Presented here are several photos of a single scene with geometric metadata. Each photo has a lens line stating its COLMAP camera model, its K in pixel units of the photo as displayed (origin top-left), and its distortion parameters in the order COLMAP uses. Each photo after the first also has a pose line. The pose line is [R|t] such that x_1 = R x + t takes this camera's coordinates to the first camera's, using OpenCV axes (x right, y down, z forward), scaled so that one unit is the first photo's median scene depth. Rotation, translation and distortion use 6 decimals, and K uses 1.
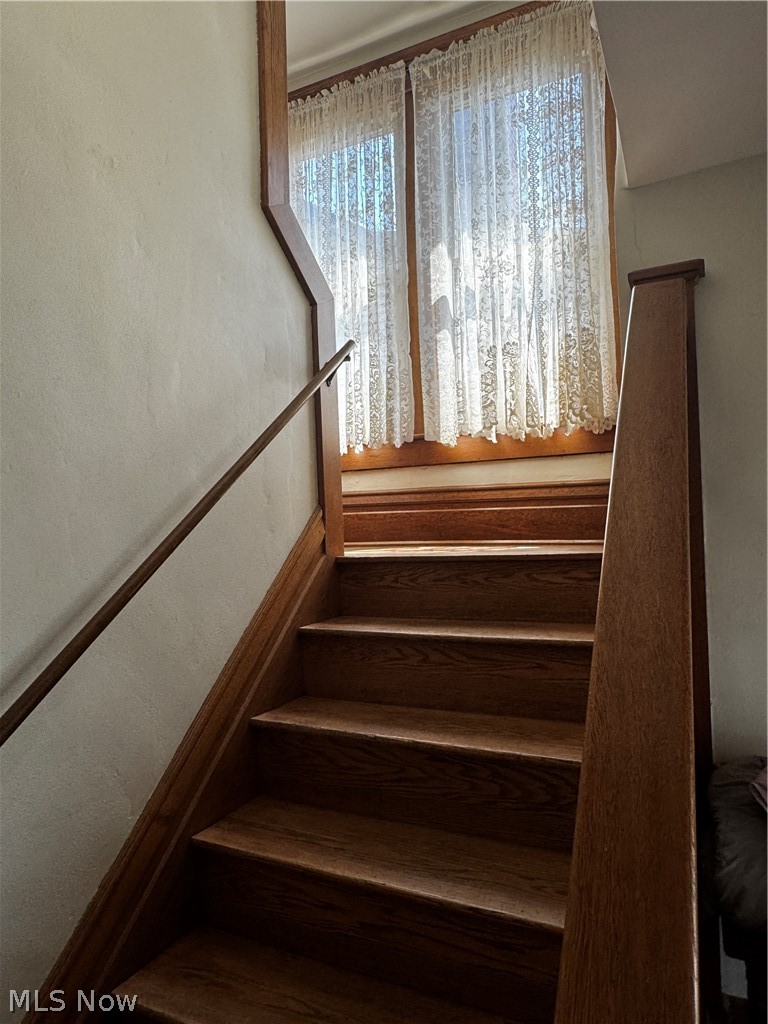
lens RADIAL K [[670.3, 0, 379.5], [0, 670.3, 514.4], [0, 0, 1]] dist [0.002156, -0.007722]
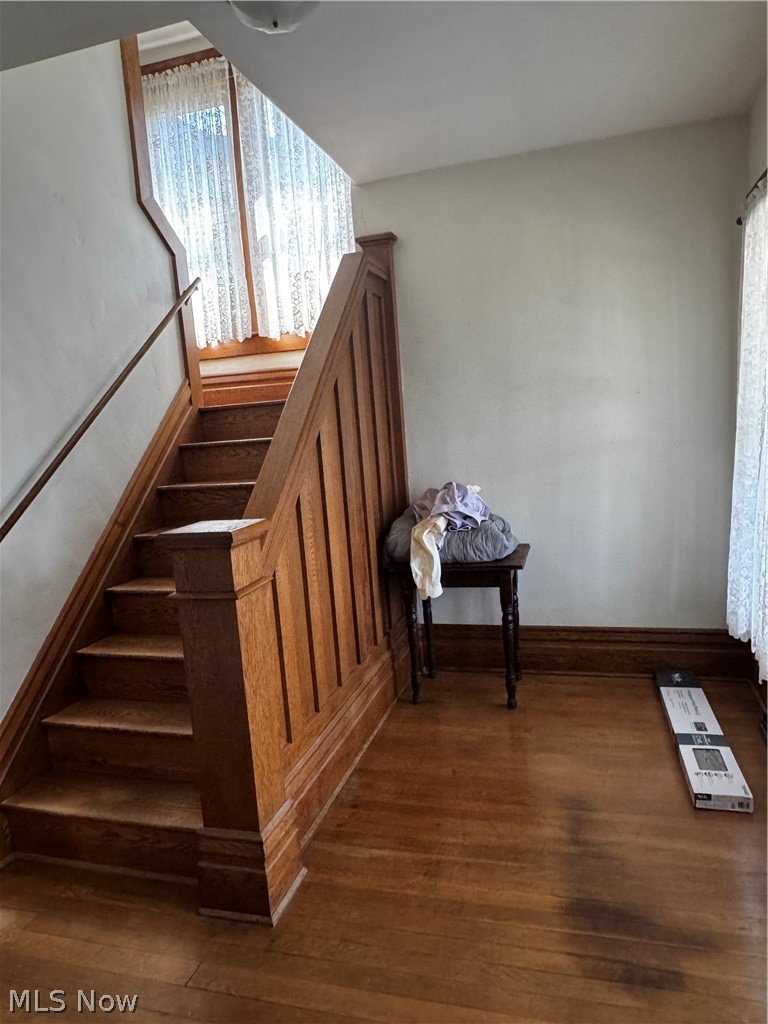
lens RADIAL K [[678.0, 0, 388.2], [0, 678.0, 508.7], [0, 0, 1]] dist [-0.007163, 0.009899]
pose [[0.983403, -0.063547, 0.169942, 0.070436], [0.038857, 0.988690, 0.144849, 0.060213], [-0.177224, -0.135842, 0.974751, -0.572524]]
